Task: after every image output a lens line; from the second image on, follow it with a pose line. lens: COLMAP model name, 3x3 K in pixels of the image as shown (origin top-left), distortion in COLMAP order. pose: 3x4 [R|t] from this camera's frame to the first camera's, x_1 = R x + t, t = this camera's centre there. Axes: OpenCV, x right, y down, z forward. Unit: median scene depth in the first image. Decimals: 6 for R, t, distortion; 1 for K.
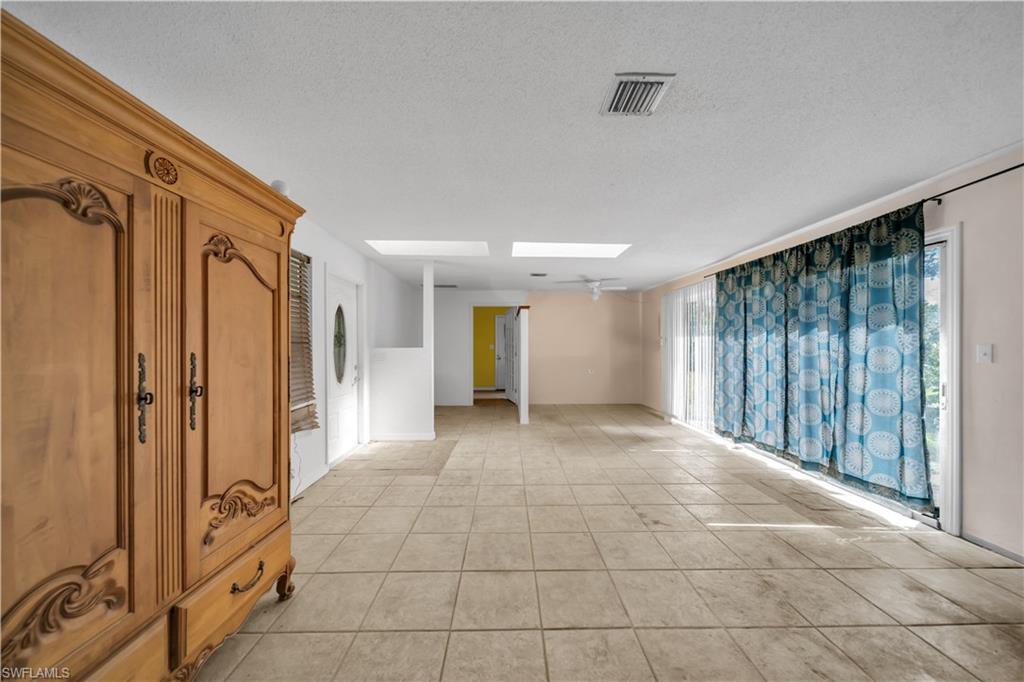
lens RADIAL K [[353.3, 0, 511.5], [0, 353.3, 345.4], [0, 0, 1]] dist [-0.003633, -0.000242]
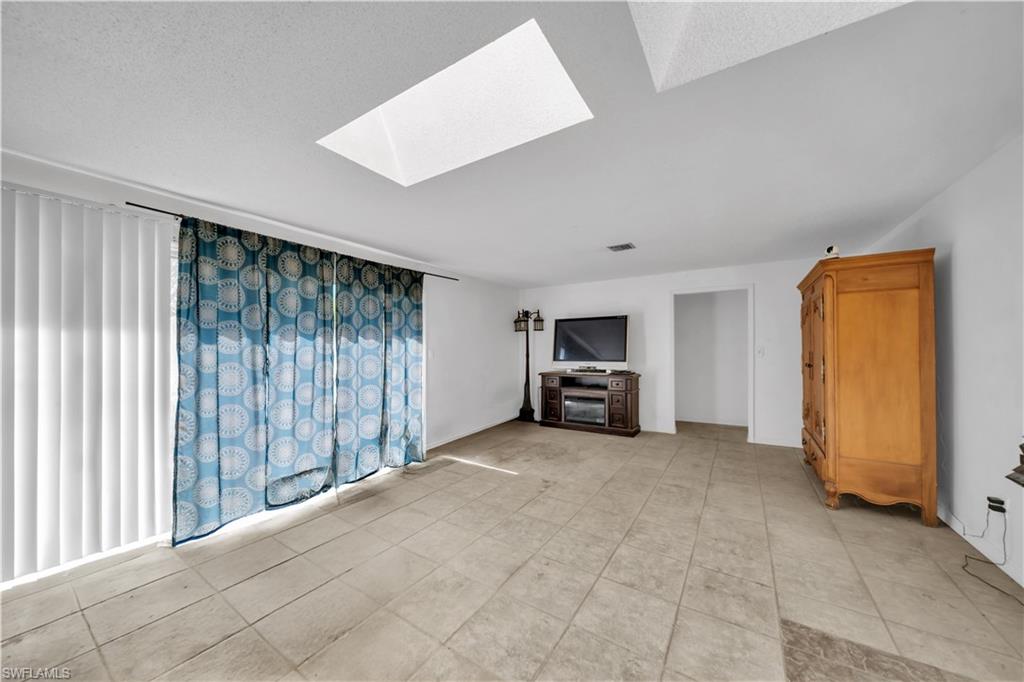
lens RADIAL K [[353.3, 0, 511.8], [0, 353.3, 348.1], [0, 0, 1]] dist [-0.003633, -0.000242]
pose [[-0.832395, 0.010740, 0.554079, -0.195199], [0.006191, 0.999930, -0.010081, 0.004763], [-0.554148, -0.004961, -0.832403, 1.845140]]
